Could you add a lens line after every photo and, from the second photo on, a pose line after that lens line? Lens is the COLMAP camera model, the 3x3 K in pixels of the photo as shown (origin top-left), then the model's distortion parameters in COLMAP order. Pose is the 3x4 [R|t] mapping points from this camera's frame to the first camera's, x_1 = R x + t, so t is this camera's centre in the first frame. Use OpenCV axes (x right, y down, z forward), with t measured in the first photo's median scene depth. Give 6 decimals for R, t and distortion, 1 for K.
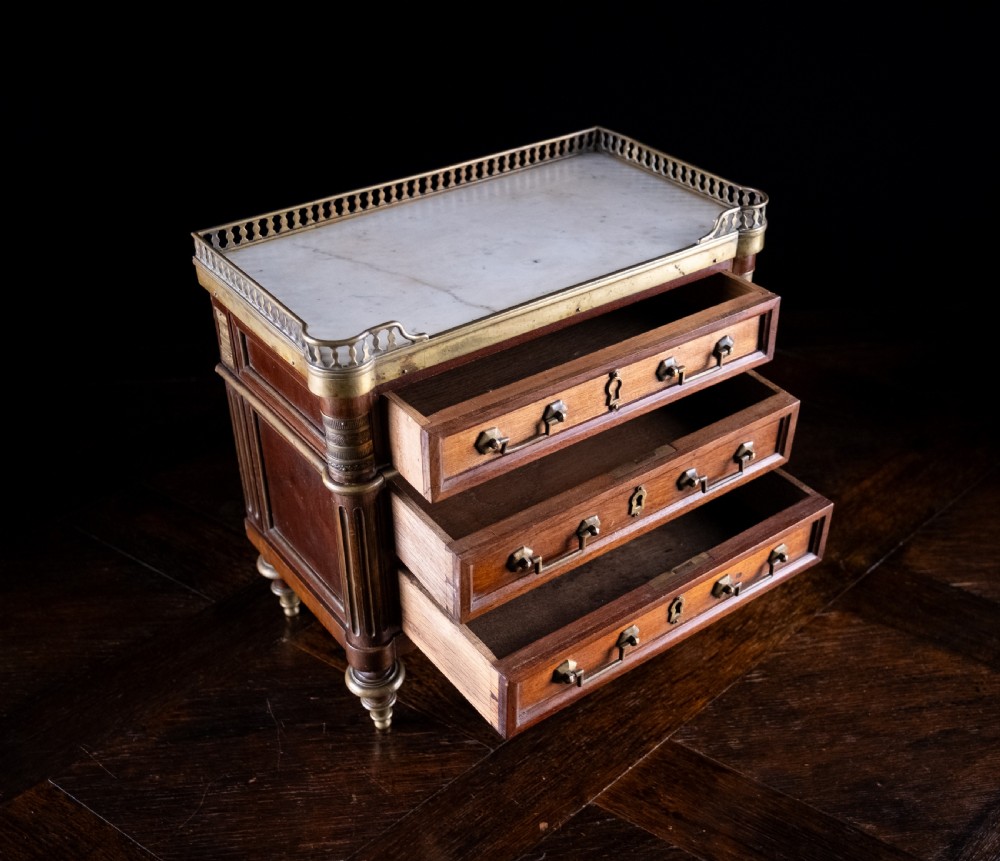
lens RADIAL K [[1132.1, 0, 500.0], [0, 1132.1, 430.5], [0, 0, 1]] dist [0.007116, -0.004102]
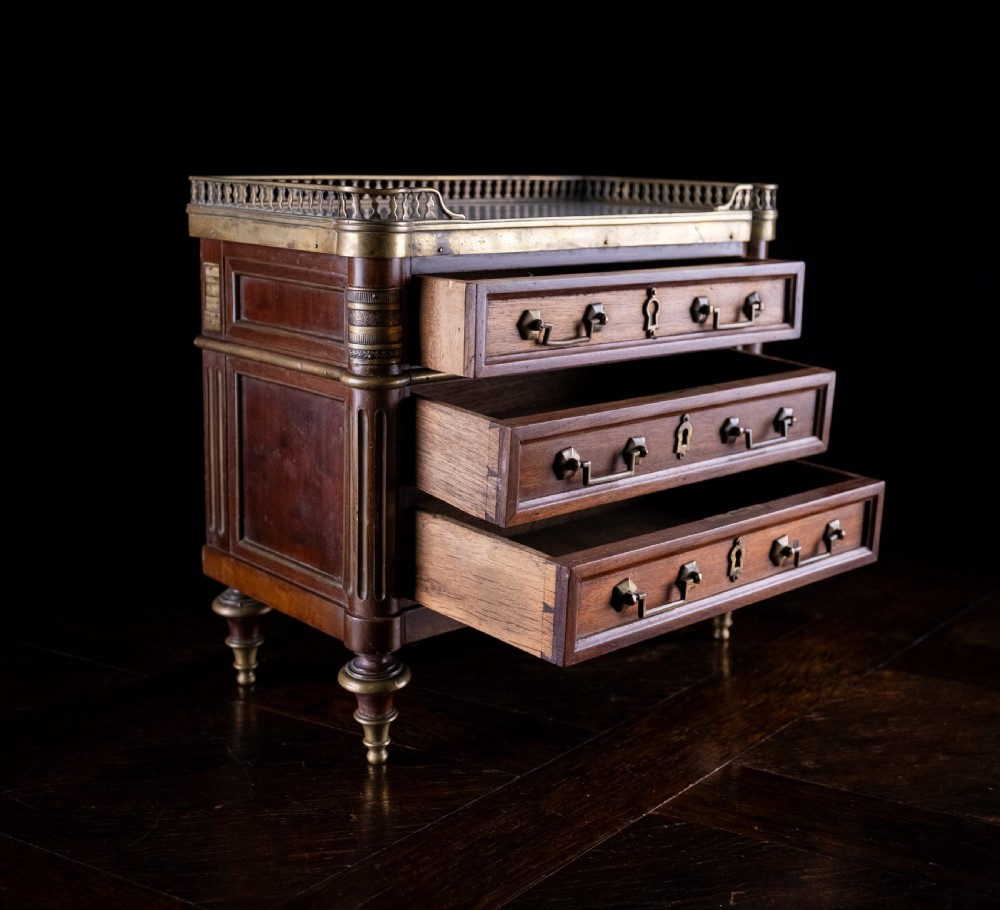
lens RADIAL K [[1293.3, 0, 475.5], [0, 1293.3, 428.1], [0, 0, 1]] dist [0.016522, -0.011354]
pose [[0.994910, 0.011032, 0.100166, -0.129950], [0.027431, 0.926806, -0.374536, 0.390524], [-0.096966, 0.375378, 0.921786, 0.061847]]
